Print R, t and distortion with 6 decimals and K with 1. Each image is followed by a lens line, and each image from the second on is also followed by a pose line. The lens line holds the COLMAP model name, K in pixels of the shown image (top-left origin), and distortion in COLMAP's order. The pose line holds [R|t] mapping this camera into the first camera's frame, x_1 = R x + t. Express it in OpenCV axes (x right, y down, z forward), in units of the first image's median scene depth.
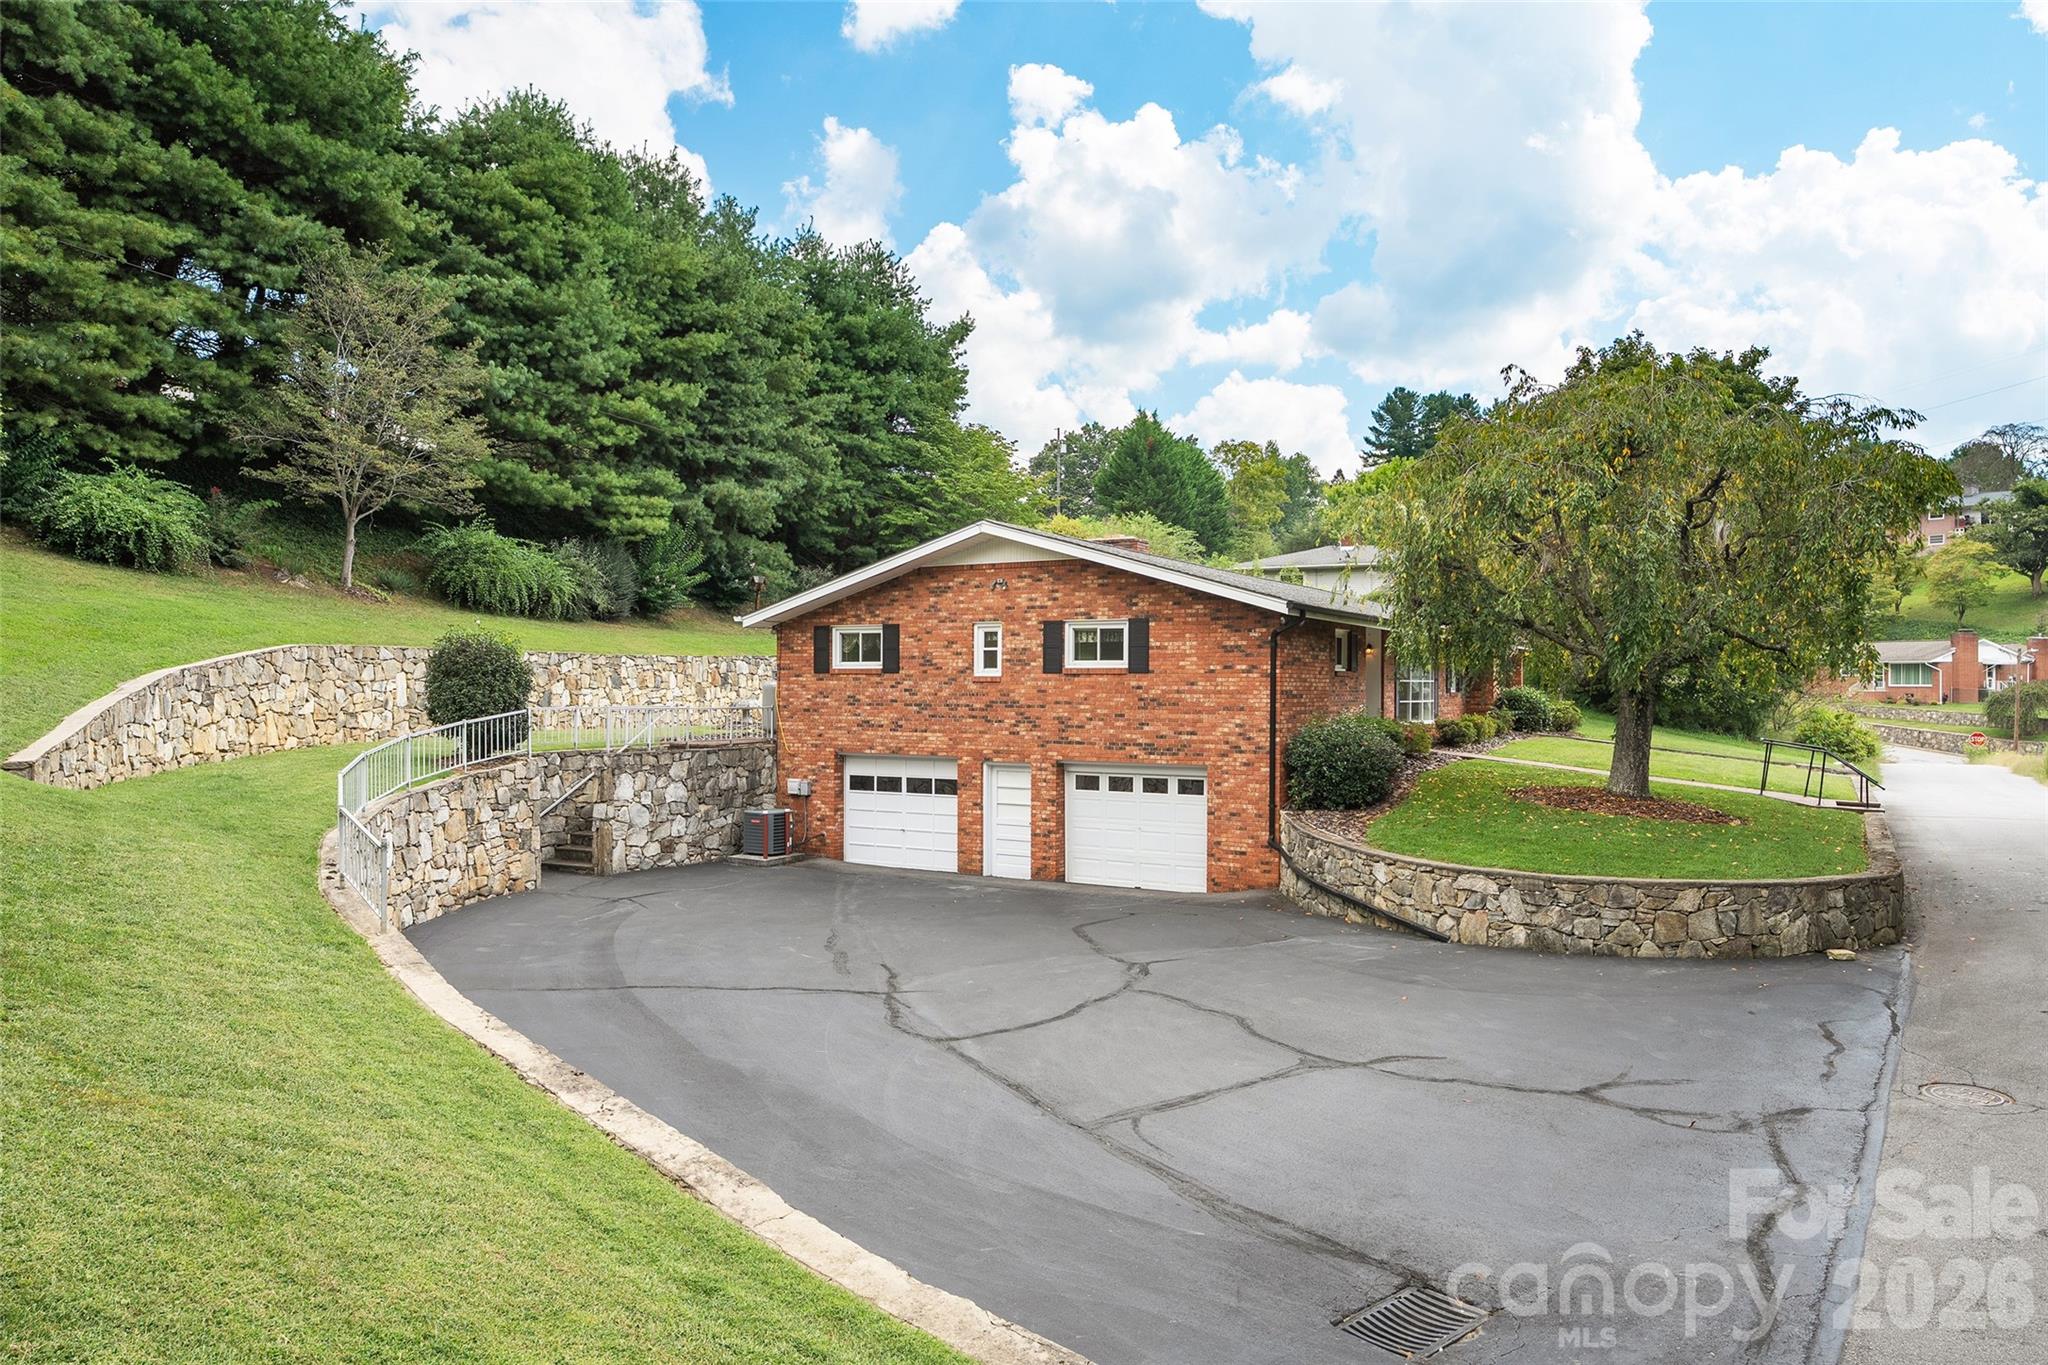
lens RADIAL K [[1362.6, 0, 1024.0], [0, 1362.6, 682.5], [0, 0, 1]] dist [0.002233, 0.000468]
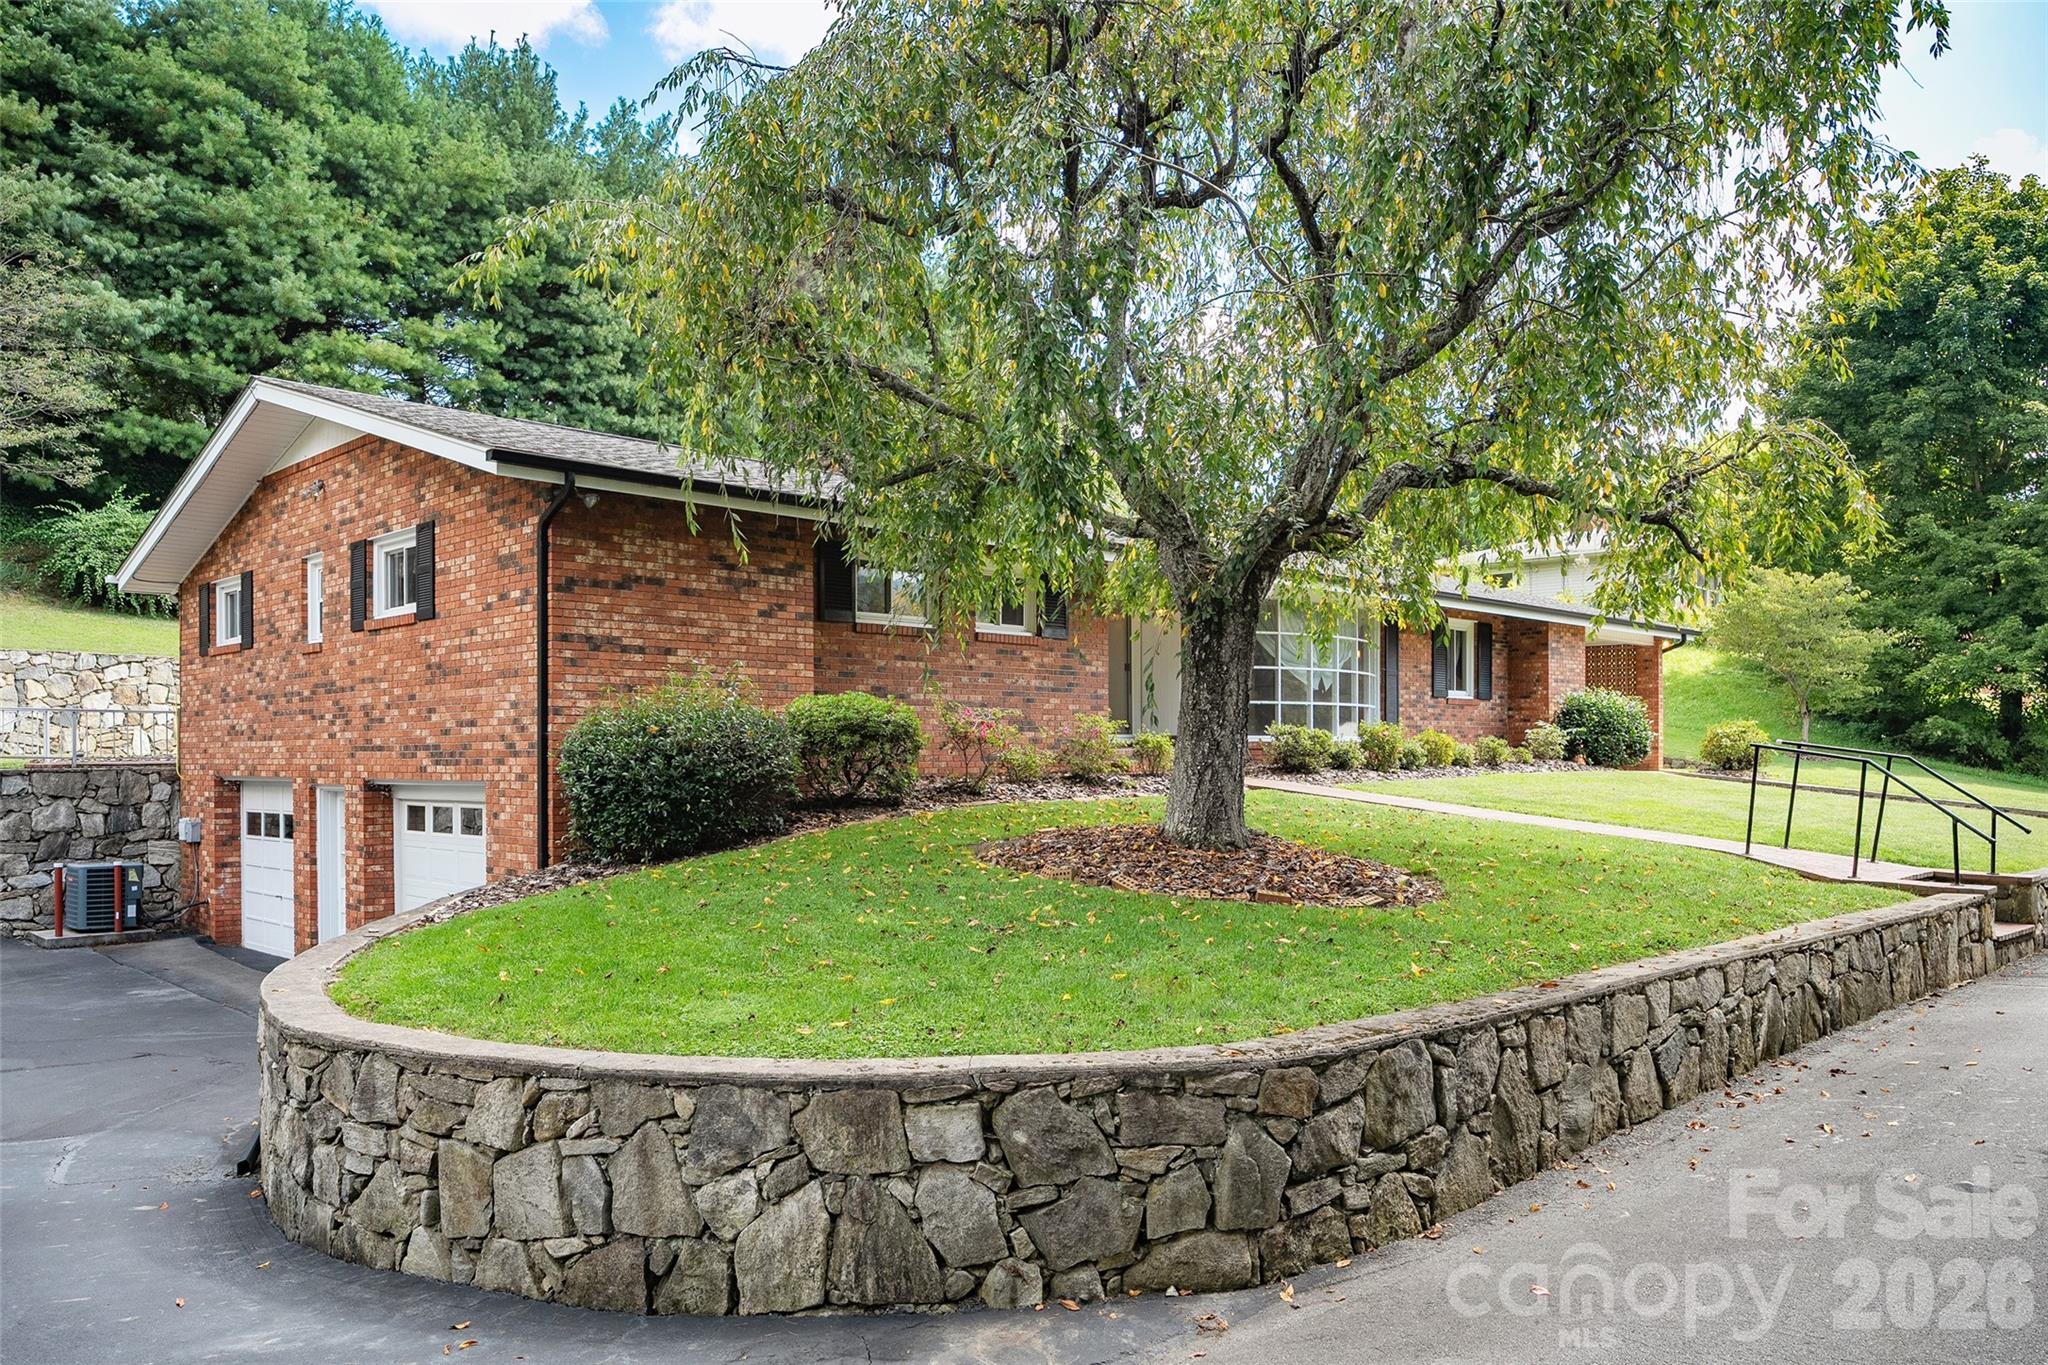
lens RADIAL K [[1491.4, 0, 1029.0], [0, 1491.4, 753.9], [0, 0, 1]] dist [0.006172, 0.004484]
pose [[0.963588, -0.008200, -0.267267, 0.437053], [0.007804, 0.999966, -0.002545, 0.046397], [0.267279, 0.000367, 0.963619, 0.425981]]
